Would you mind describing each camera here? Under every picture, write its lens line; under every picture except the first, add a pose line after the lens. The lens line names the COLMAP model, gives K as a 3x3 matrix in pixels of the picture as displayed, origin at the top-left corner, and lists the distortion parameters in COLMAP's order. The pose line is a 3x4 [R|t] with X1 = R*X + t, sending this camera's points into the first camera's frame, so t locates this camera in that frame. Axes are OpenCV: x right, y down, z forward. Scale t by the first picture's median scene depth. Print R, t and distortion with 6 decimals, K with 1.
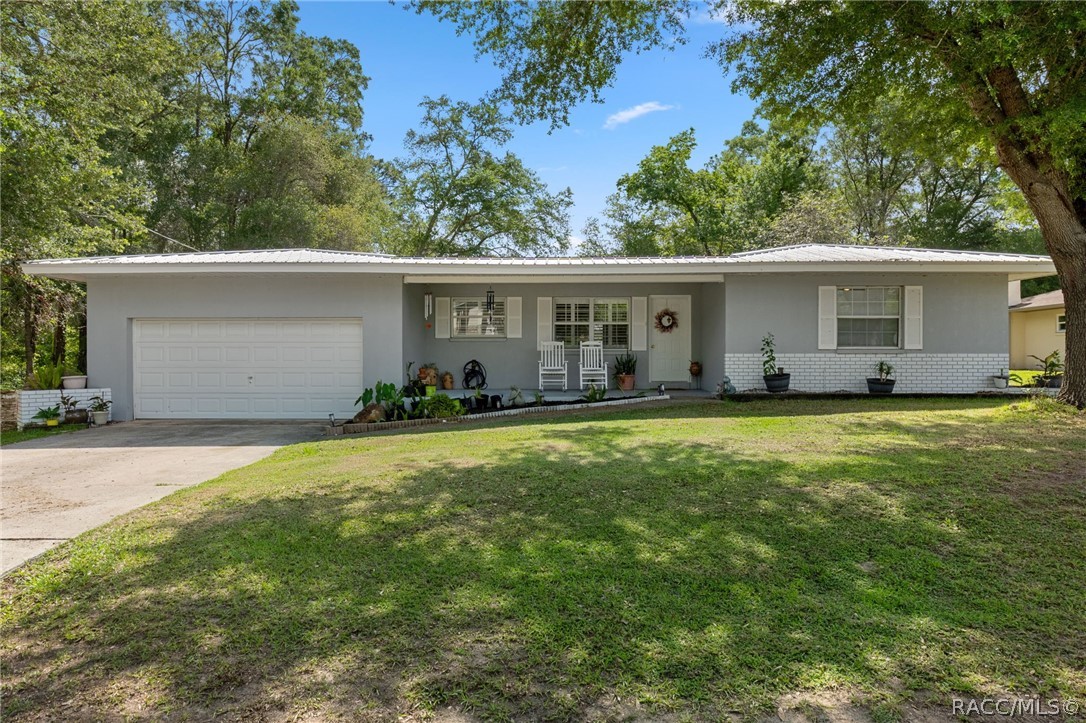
lens RADIAL K [[556.9, 0, 553.8], [0, 556.9, 343.9], [0, 0, 1]] dist [0.032778, -0.001436]
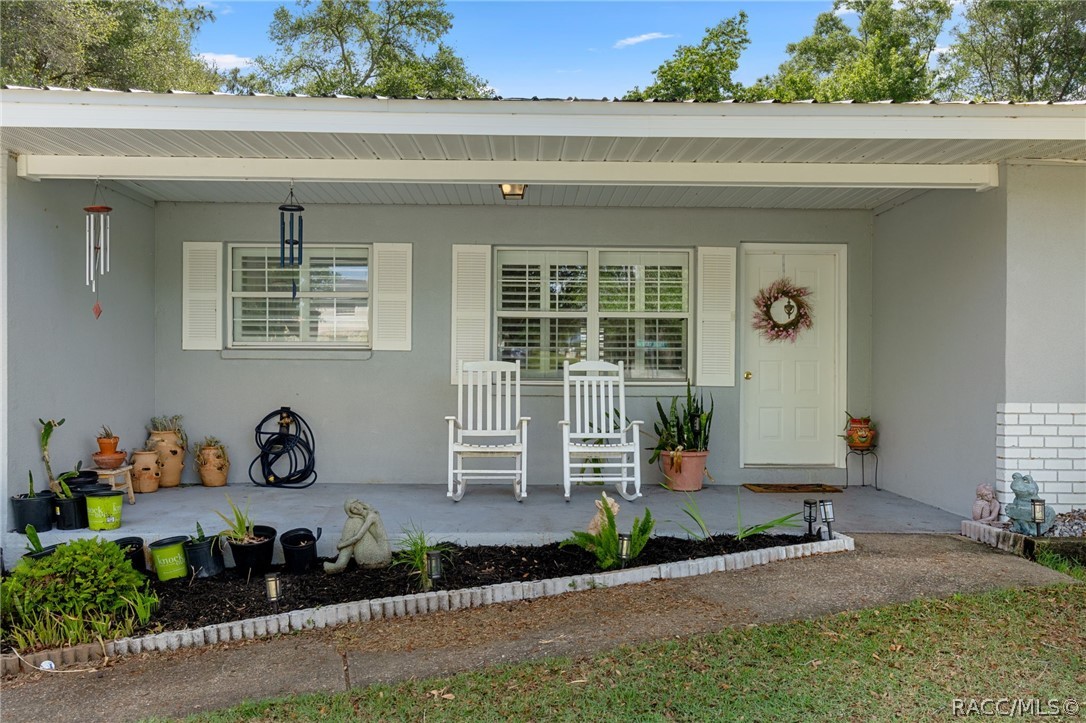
lens RADIAL K [[763.8, 0, 543.0], [0, 763.8, 361.5], [0, 0, 1]] dist [-0.001558, 0.000476]
pose [[0.999545, 0.007612, 0.029195, 0.018325], [-0.007588, 0.999971, -0.000930, -0.003849], [-0.029202, 0.000708, 0.999573, 0.487143]]
